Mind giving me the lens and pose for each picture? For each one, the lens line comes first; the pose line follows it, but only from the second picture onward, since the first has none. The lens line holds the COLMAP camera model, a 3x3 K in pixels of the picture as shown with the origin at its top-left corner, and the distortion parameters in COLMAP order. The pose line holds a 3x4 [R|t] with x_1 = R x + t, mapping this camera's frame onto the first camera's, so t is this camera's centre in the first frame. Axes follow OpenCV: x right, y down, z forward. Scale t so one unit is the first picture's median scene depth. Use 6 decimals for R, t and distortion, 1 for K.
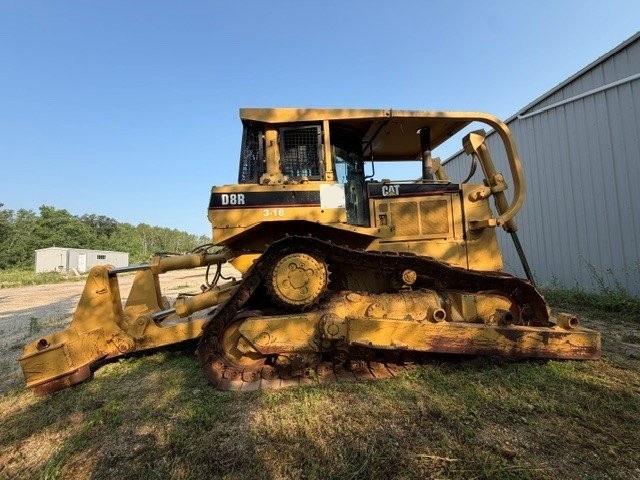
lens RADIAL K [[247.6, 0, 320.0], [0, 247.6, 240.0], [0, 0, 1]] dist [0.000794, 0.000033]
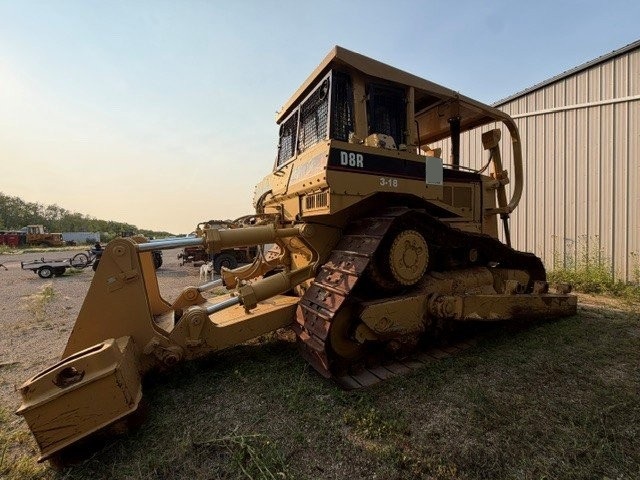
lens RADIAL K [[247.6, 0, 320.0], [0, 247.6, 240.0], [0, 0, 1]] dist [0.000794, 0.000033]
pose [[0.925586, 0.022521, 0.377868, -0.742264], [-0.051820, 0.996369, 0.067549, 0.046115], [-0.374975, -0.082104, 0.923392, 0.276336]]
